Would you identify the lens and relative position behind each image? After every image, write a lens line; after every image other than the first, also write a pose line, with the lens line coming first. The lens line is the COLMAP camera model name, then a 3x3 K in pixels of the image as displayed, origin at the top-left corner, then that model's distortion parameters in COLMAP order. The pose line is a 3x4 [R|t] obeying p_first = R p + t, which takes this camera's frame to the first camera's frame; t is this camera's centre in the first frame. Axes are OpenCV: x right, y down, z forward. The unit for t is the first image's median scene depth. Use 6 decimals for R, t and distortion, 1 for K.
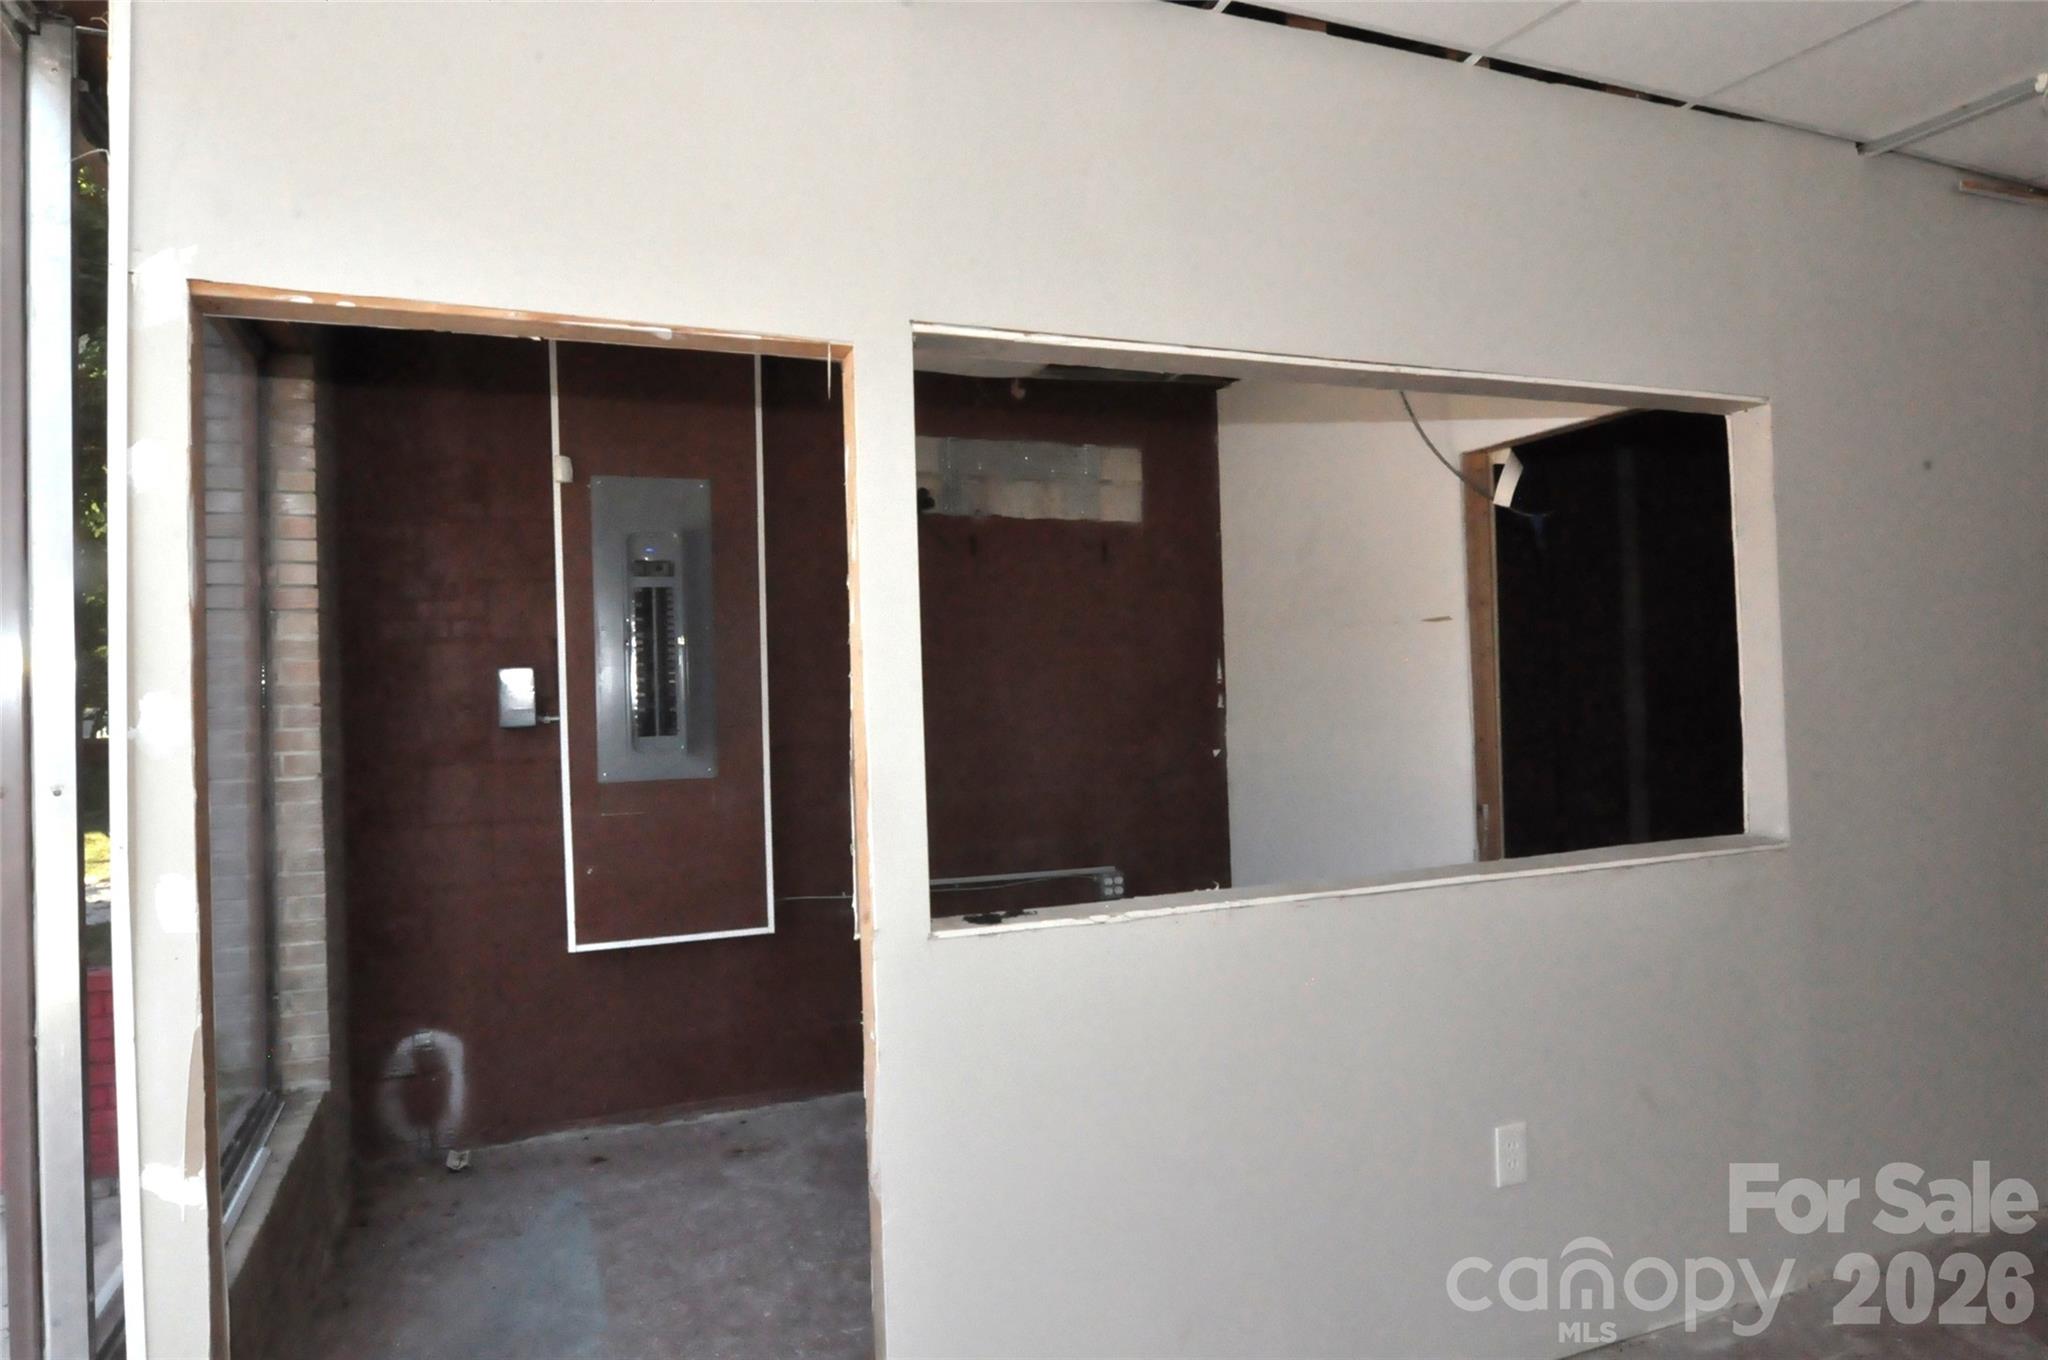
lens RADIAL K [[1249.1, 0, 1024.0], [0, 1249.1, 680.0], [0, 0, 1]] dist [-0.011716, -0.004802]
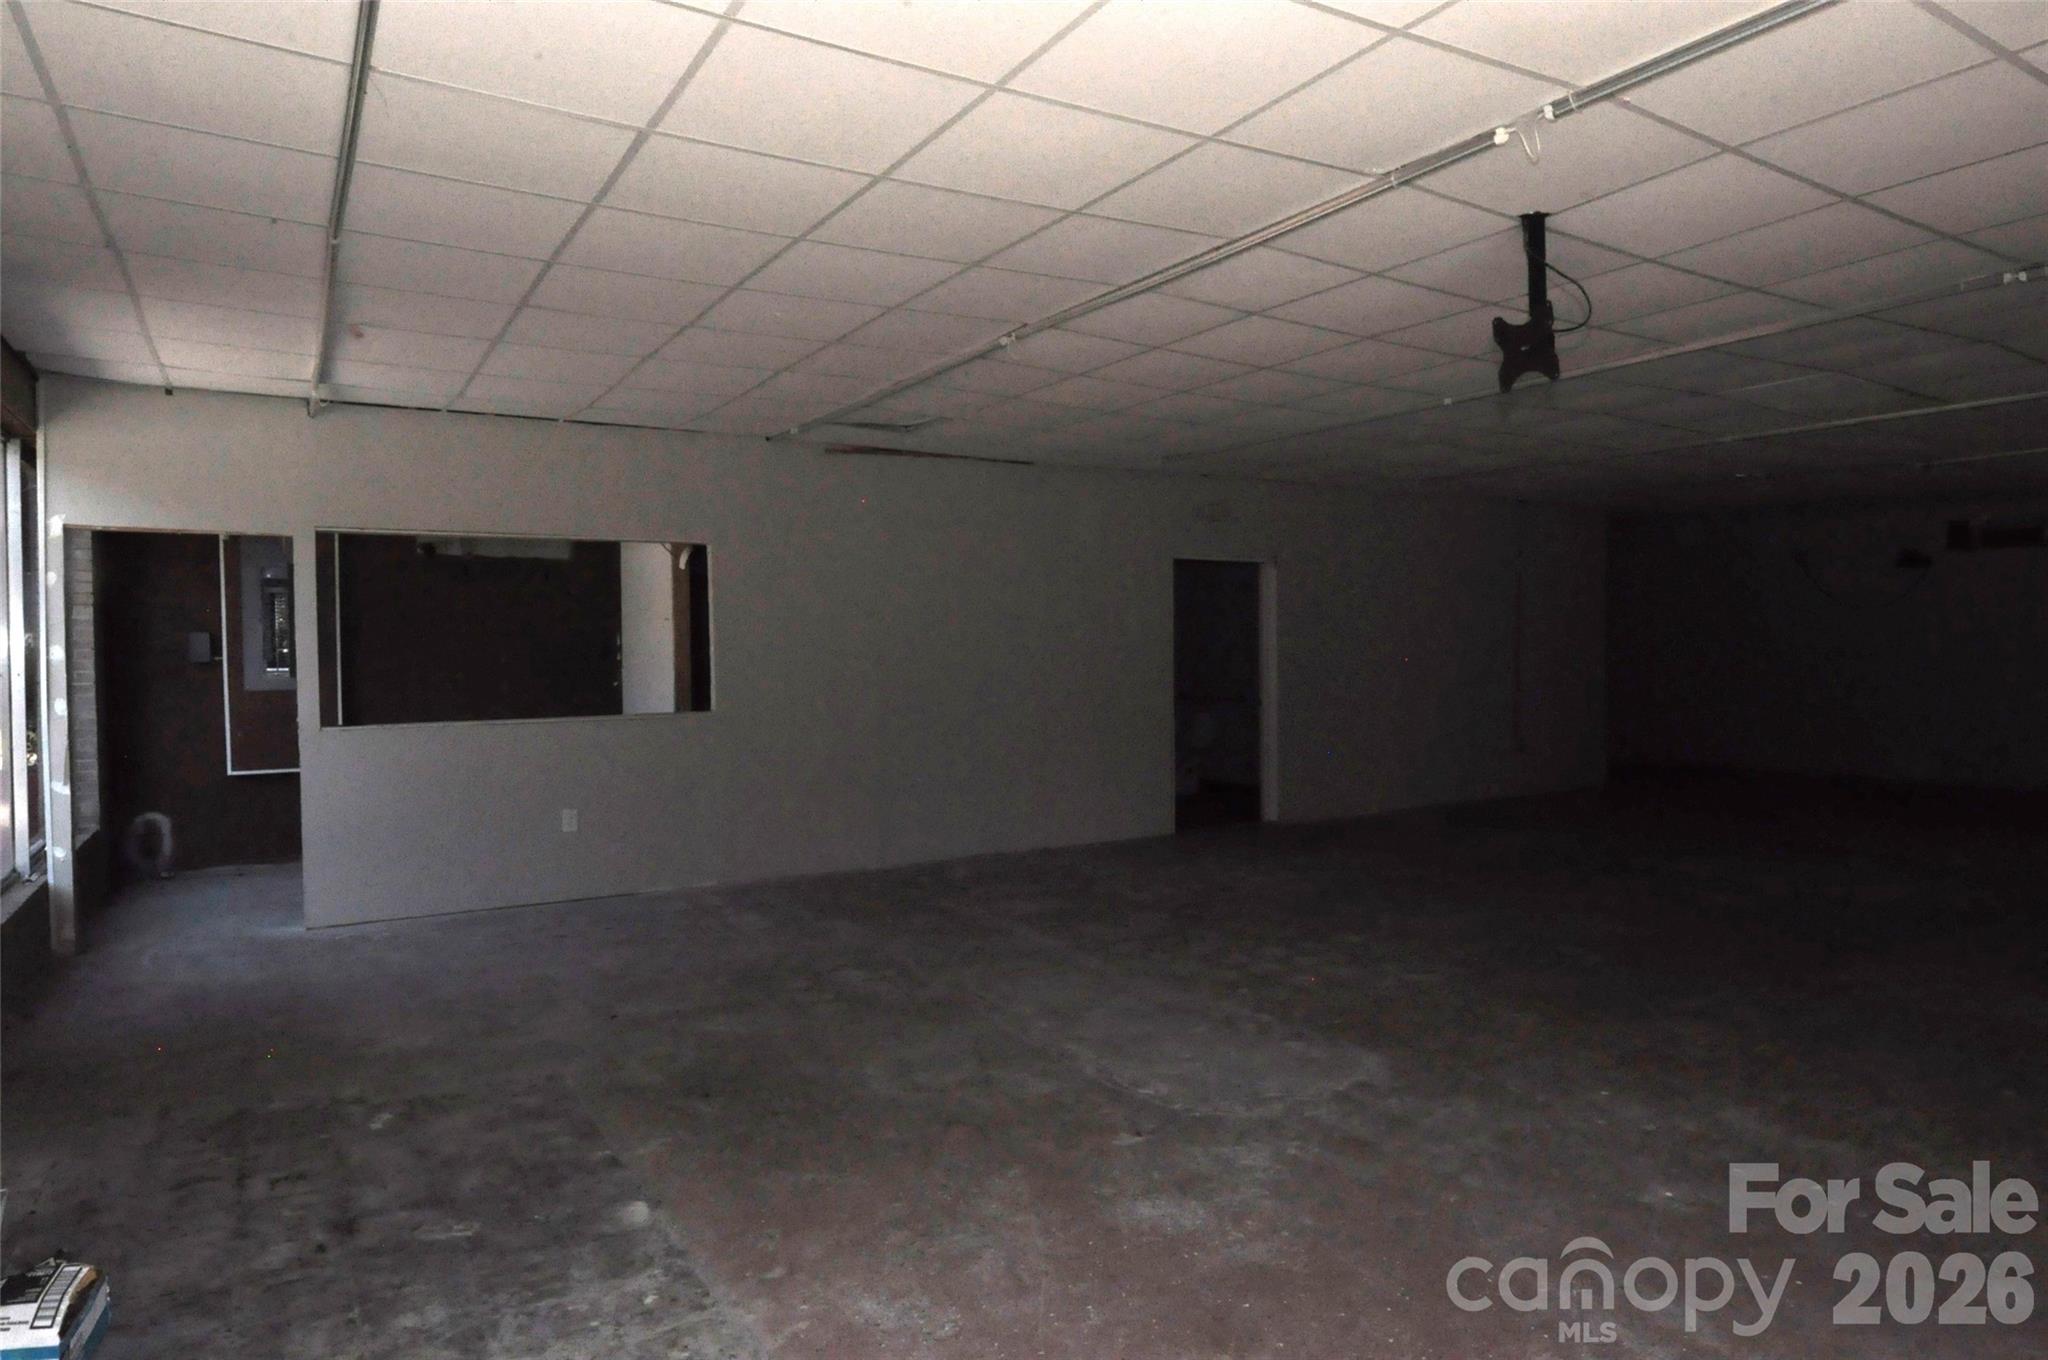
lens RADIAL K [[1249.1, 0, 1024.0], [0, 1249.1, 680.0], [0, 0, 1]] dist [-0.011716, -0.004802]
pose [[0.988632, 0.016294, 0.149467, 0.629236], [-0.021609, 0.999188, 0.034007, -0.031035], [-0.148792, -0.036850, 0.988182, -1.215264]]
